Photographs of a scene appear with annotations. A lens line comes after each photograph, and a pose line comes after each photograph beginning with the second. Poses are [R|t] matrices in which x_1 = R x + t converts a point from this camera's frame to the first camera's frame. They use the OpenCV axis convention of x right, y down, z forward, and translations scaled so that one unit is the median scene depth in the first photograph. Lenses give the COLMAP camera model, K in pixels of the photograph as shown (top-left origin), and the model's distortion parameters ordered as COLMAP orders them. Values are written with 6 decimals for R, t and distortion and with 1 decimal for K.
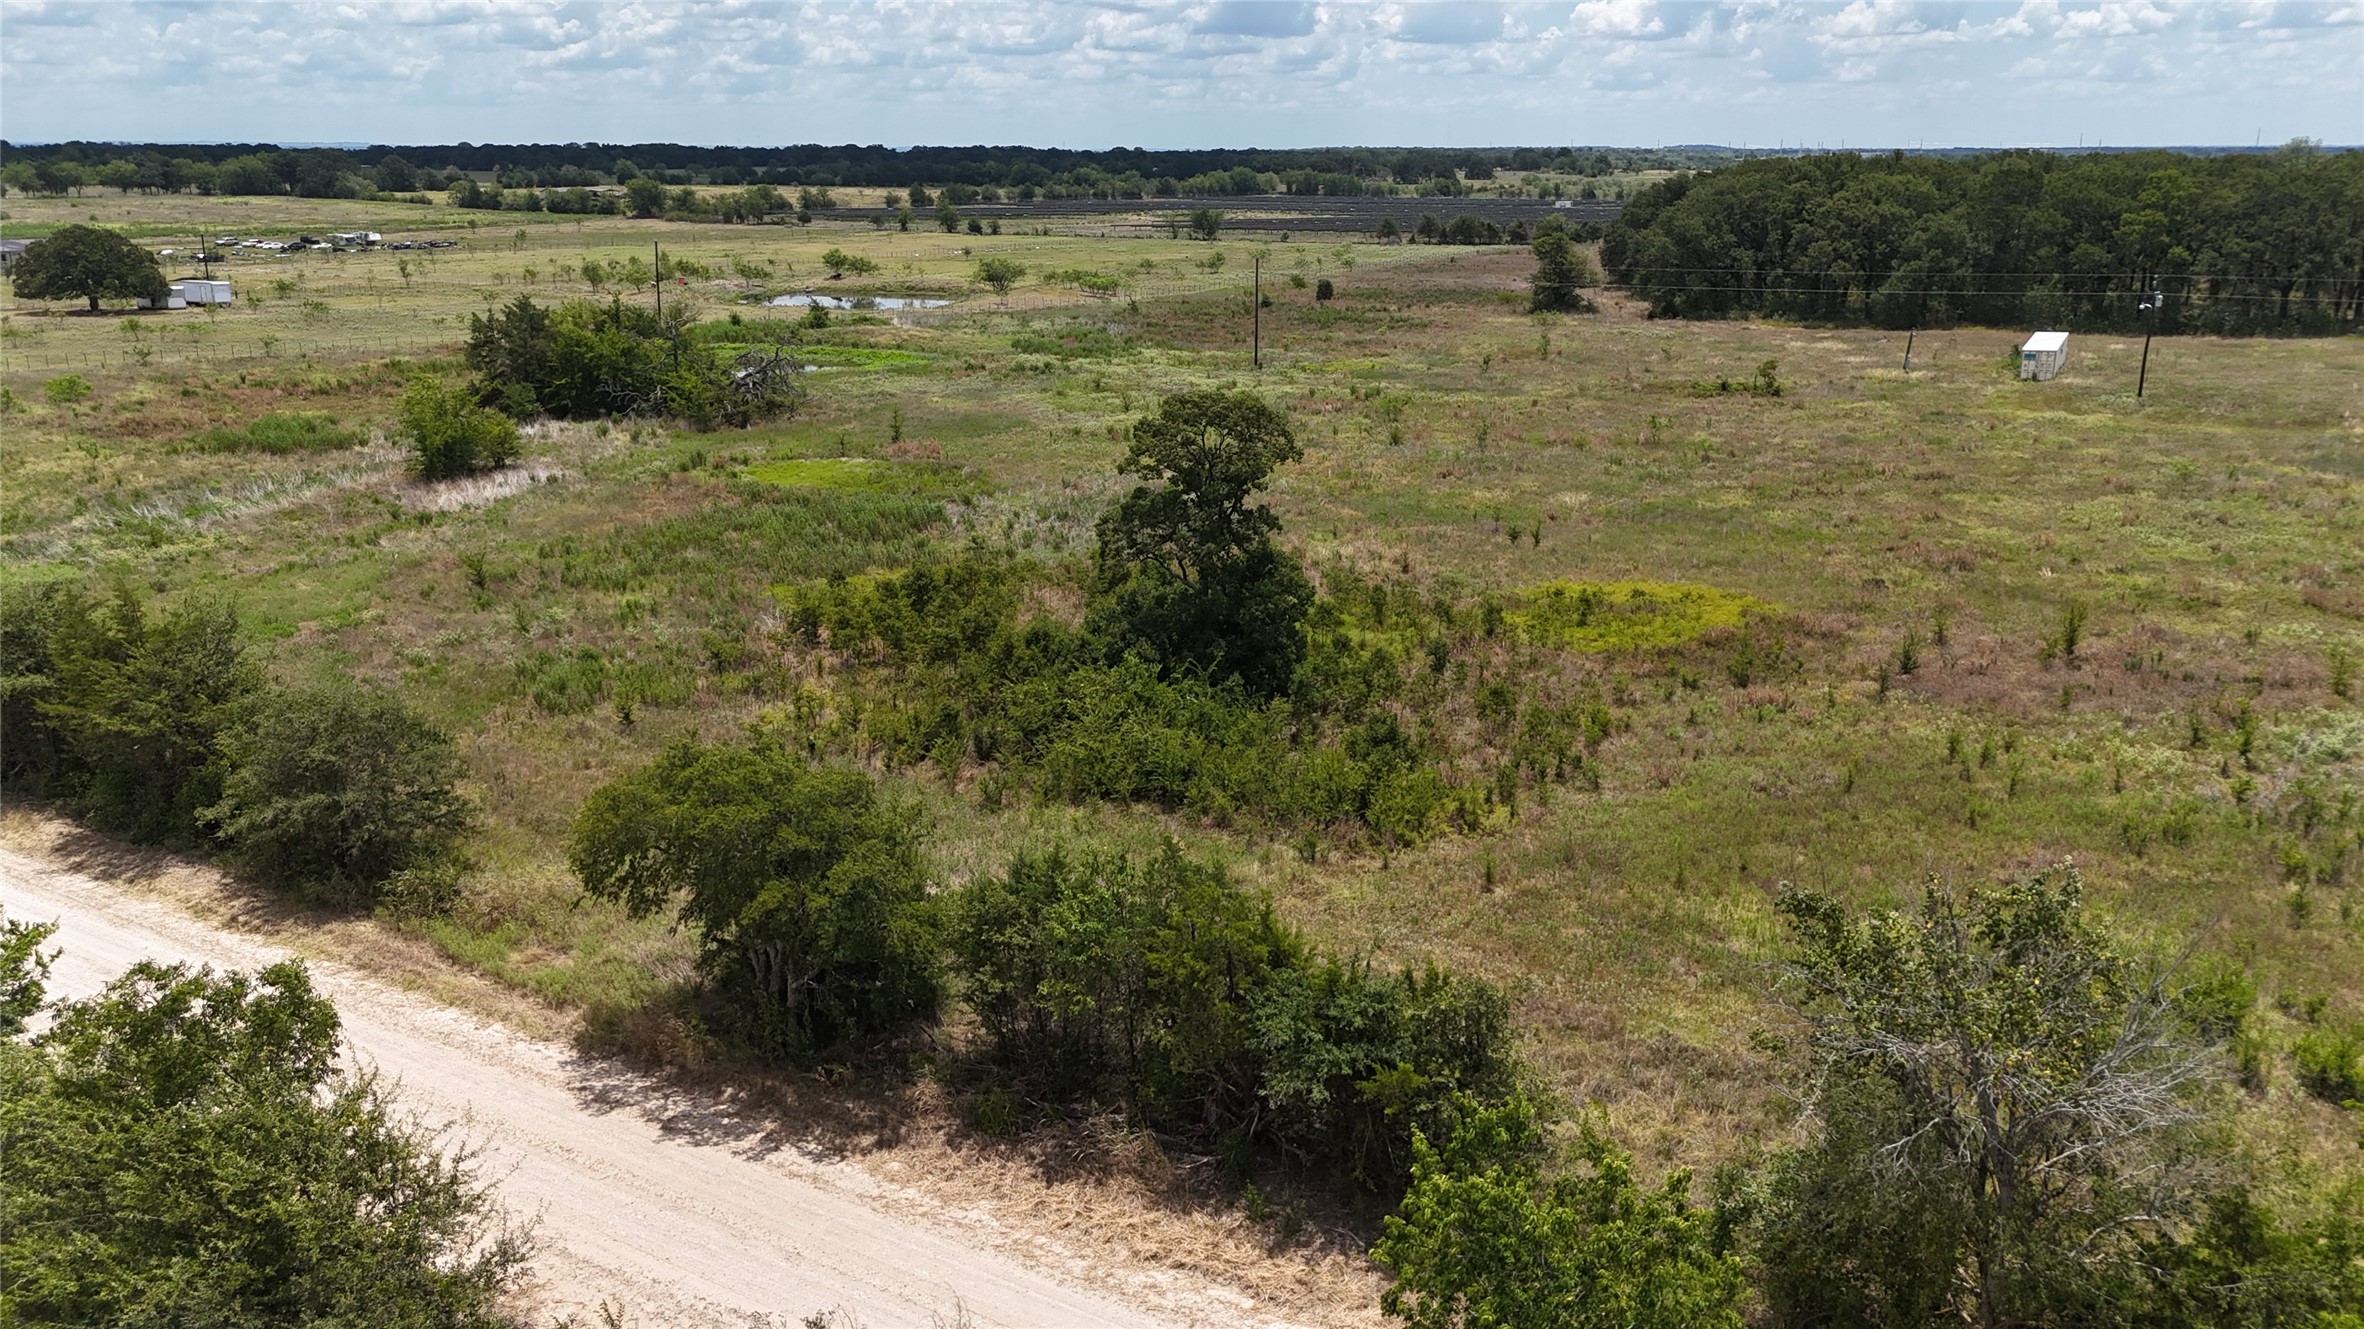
lens RADIAL K [[1732.1, 0, 1187.8], [0, 1732.1, 658.7], [0, 0, 1]] dist [0.071037, -0.069312]
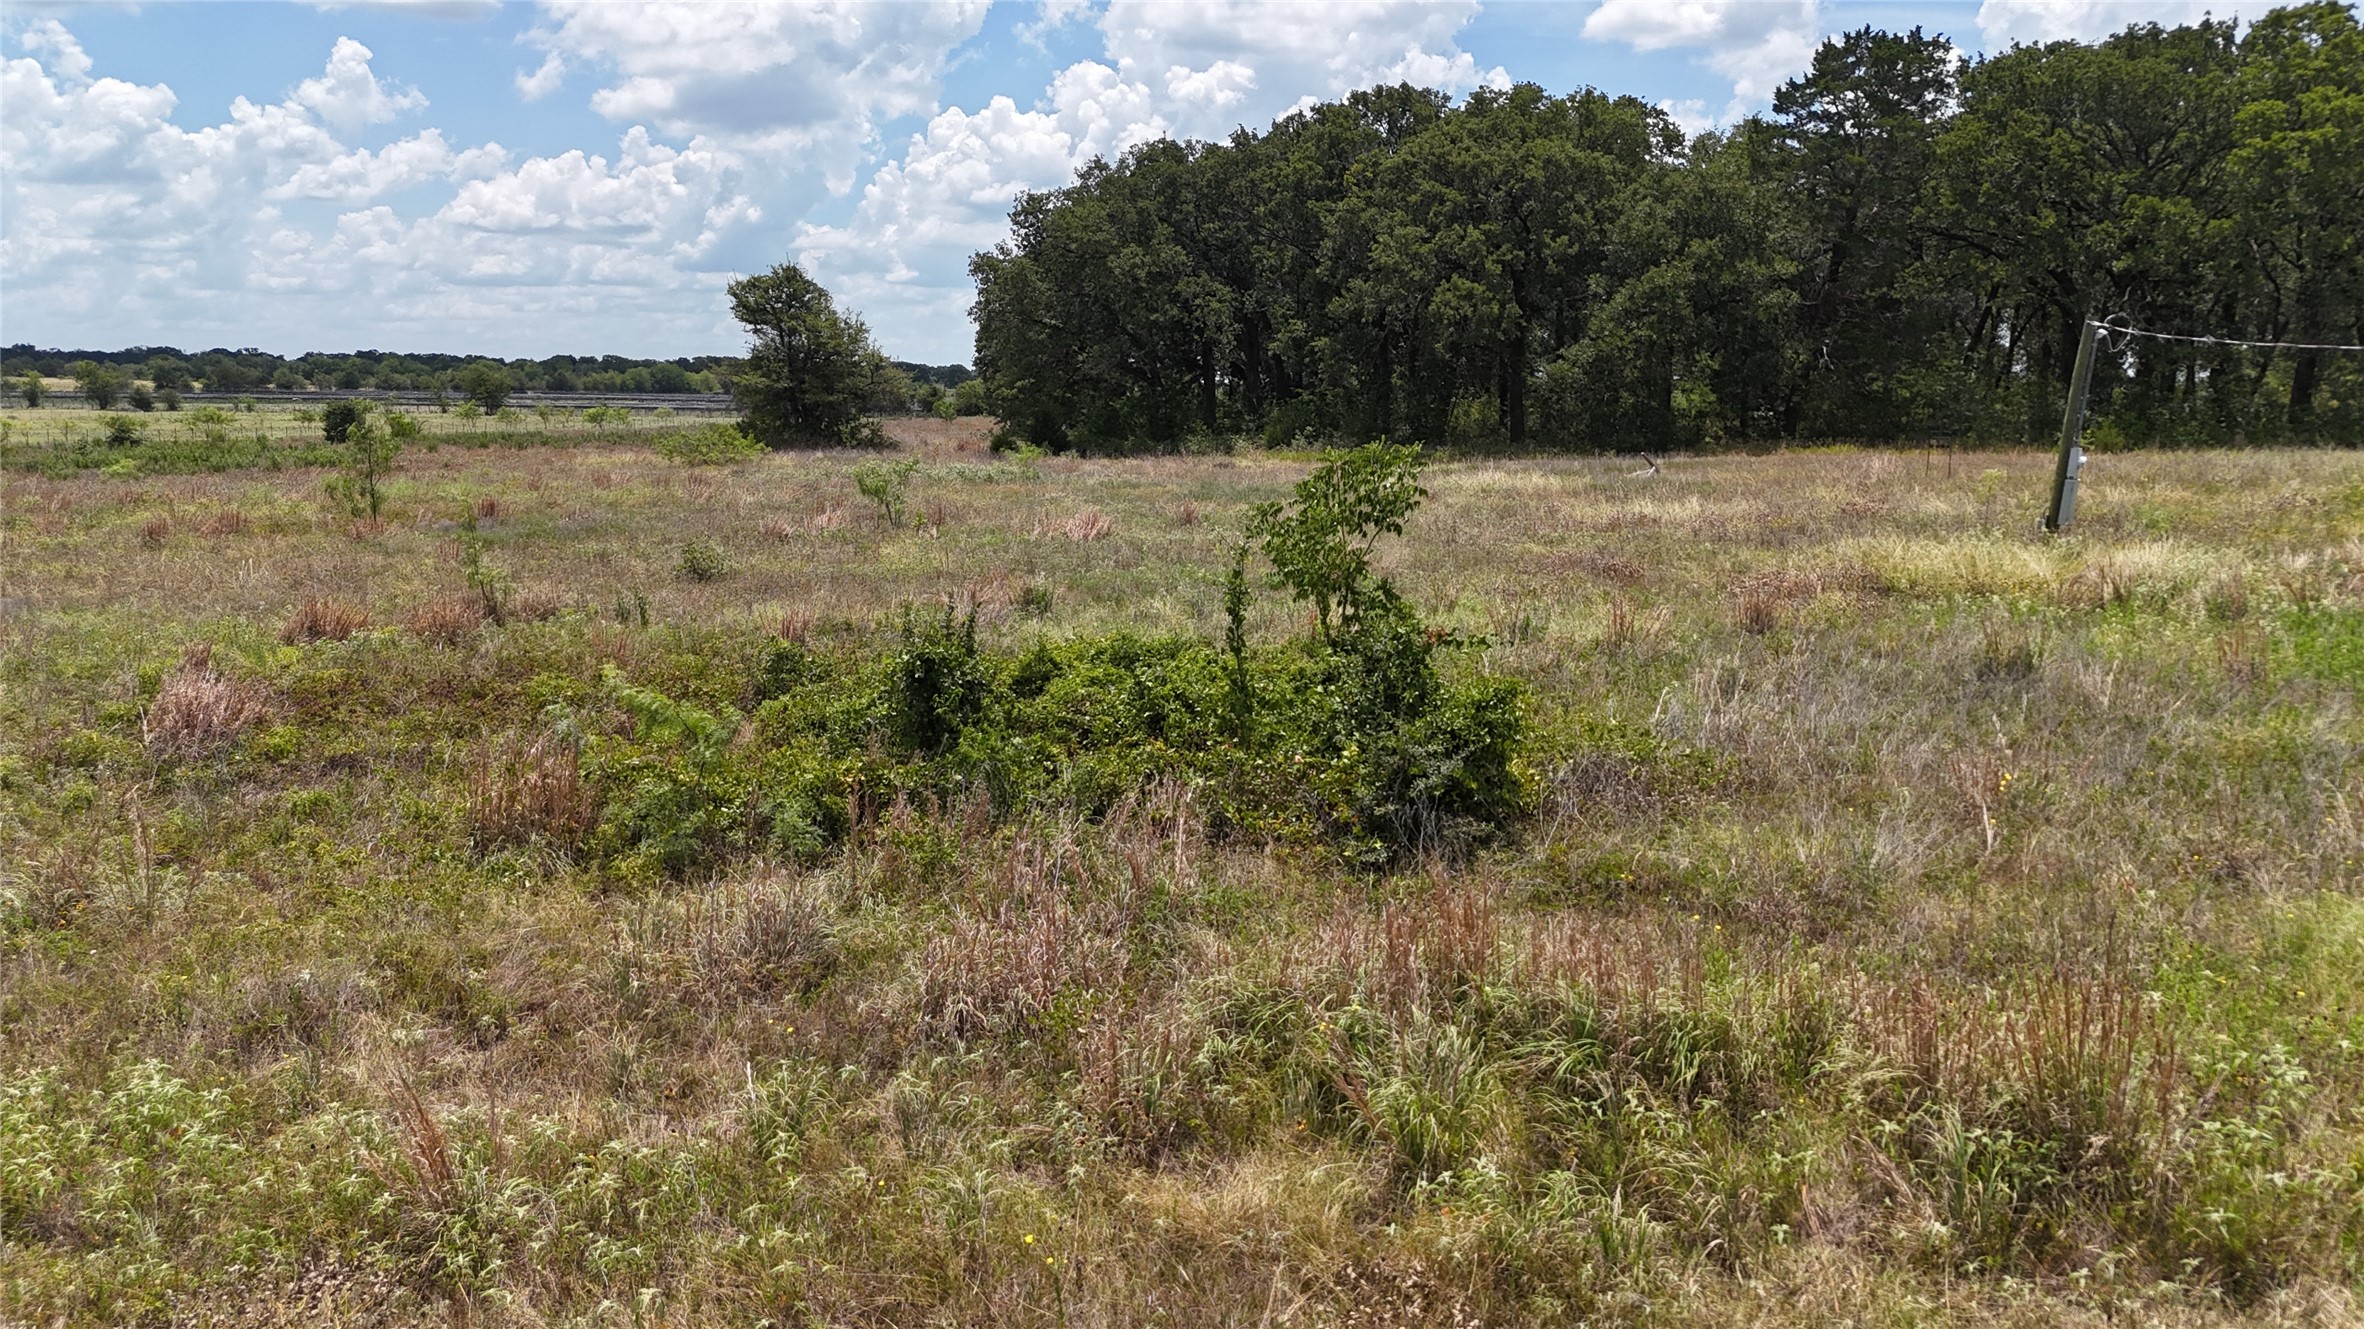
lens RADIAL K [[1732.1, 0, 1178.5], [0, 1732.1, 664.0], [0, 0, 1]] dist [0.071037, -0.069312]
pose [[0.965482, -0.033179, 0.258348, 0.155529], [0.065317, 0.991002, -0.116825, -0.076790], [-0.252147, 0.129667, 0.958962, 0.477686]]
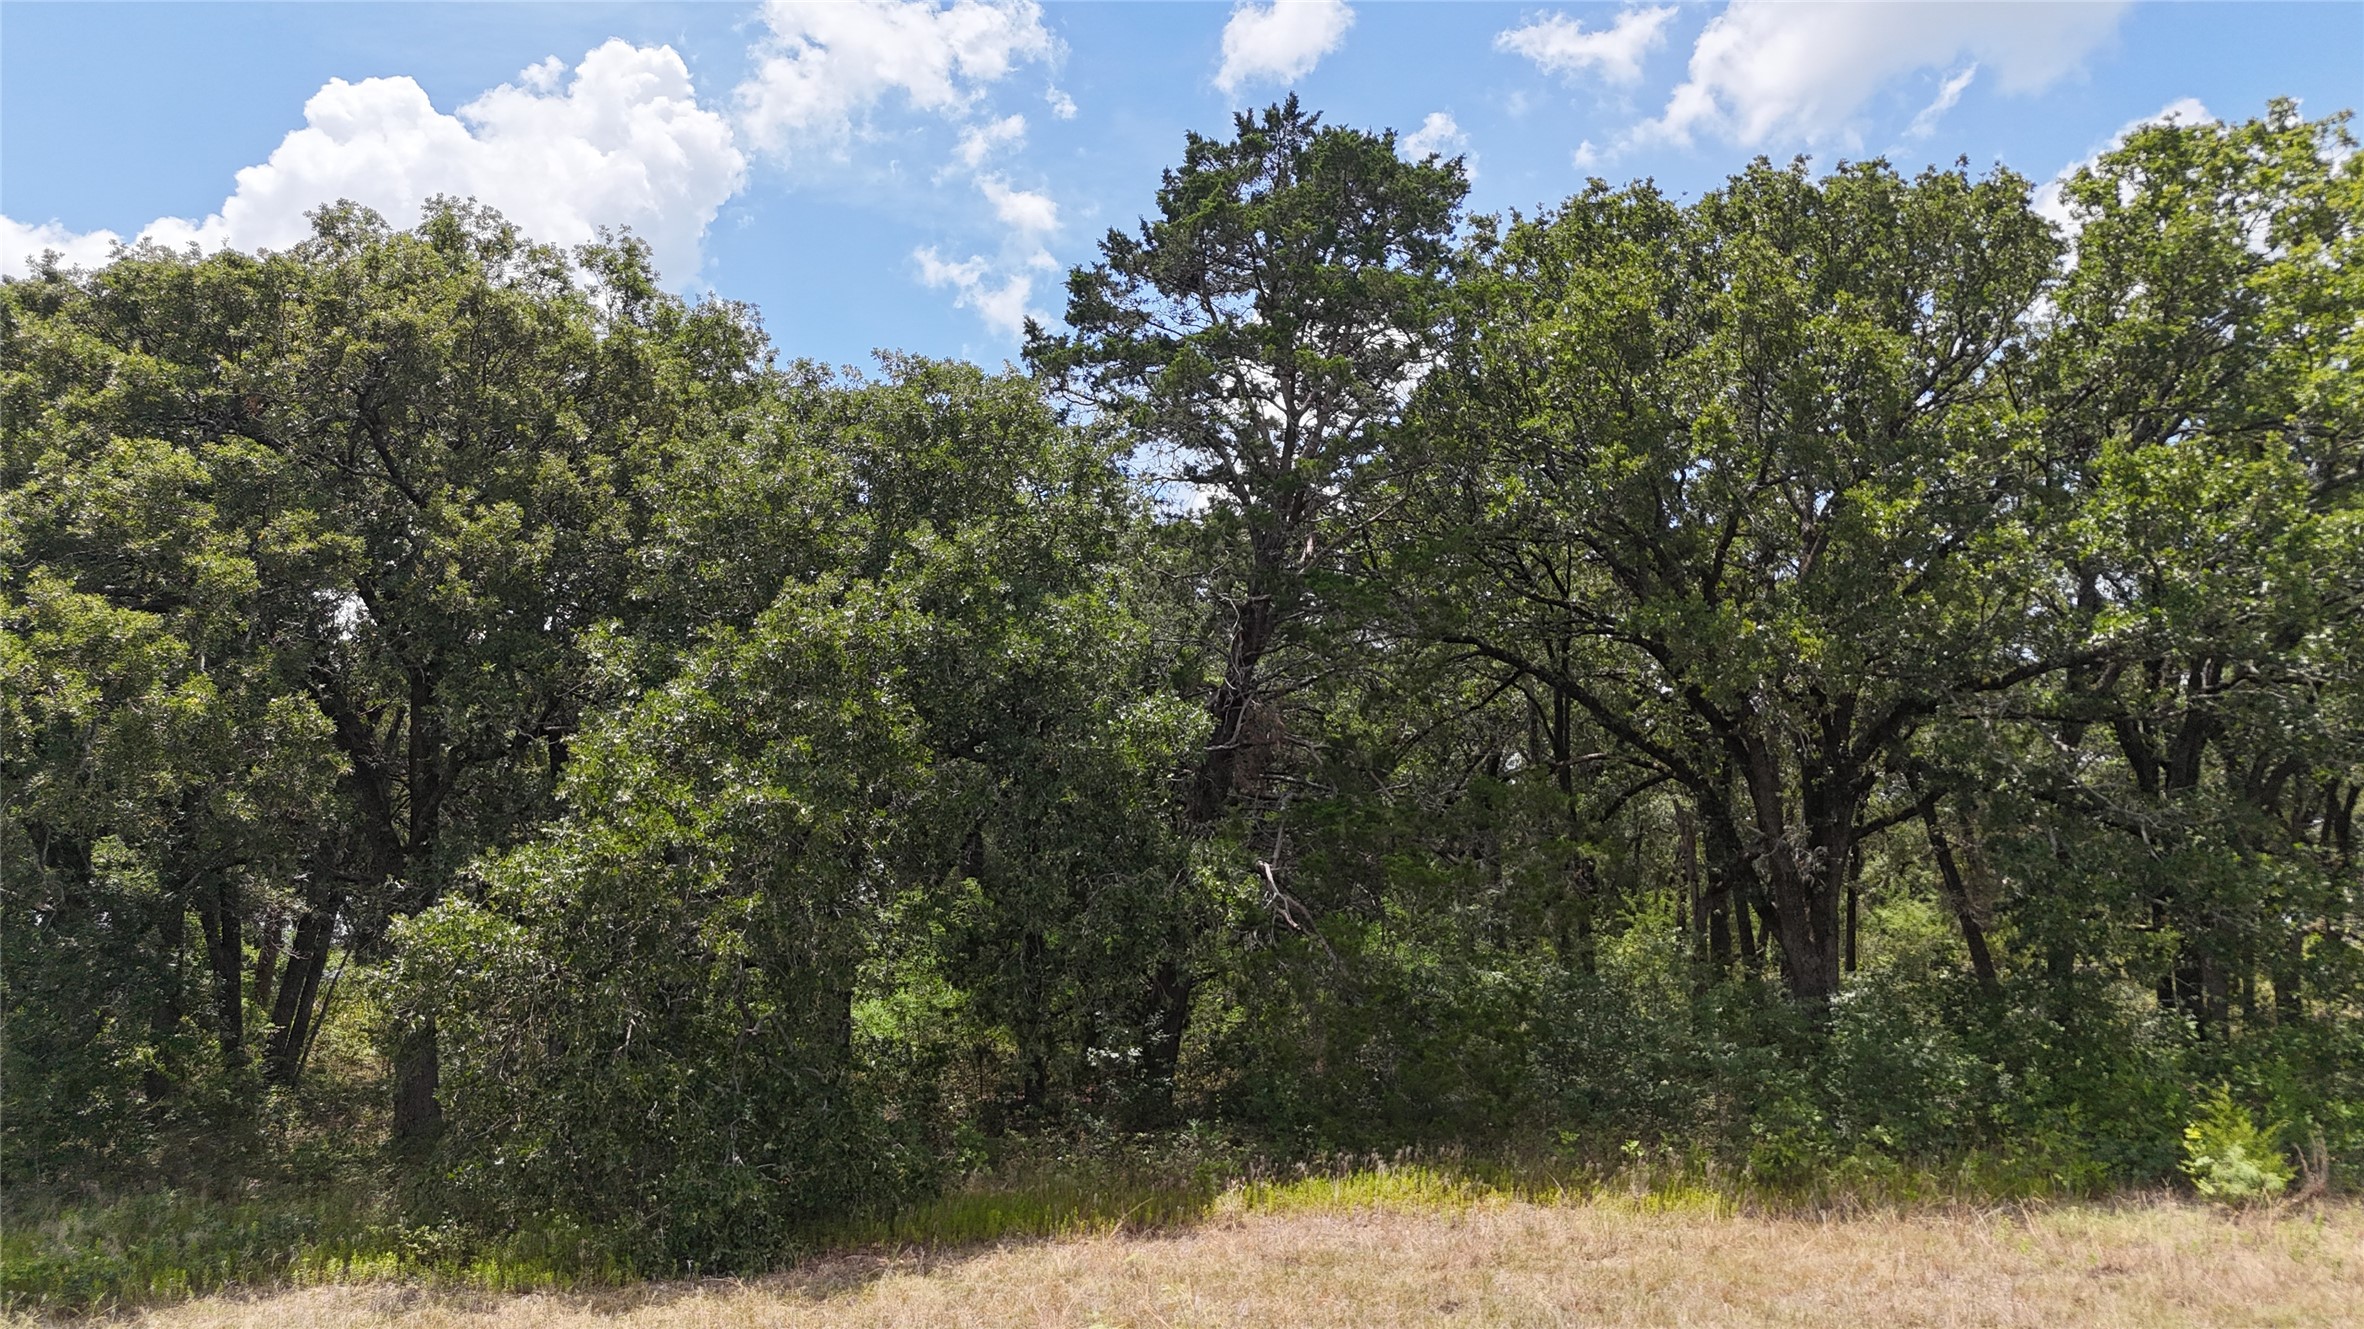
lens RADIAL K [[1732.1, 0, 1170.0], [0, 1732.1, 664.7], [0, 0, 1]] dist [0.071037, -0.069312]
pose [[0.746505, 0.105927, 0.656894, 0.249704], [0.186913, 0.914110, -0.359815, -0.124318], [-0.638587, 0.391386, 0.662589, 0.632081]]
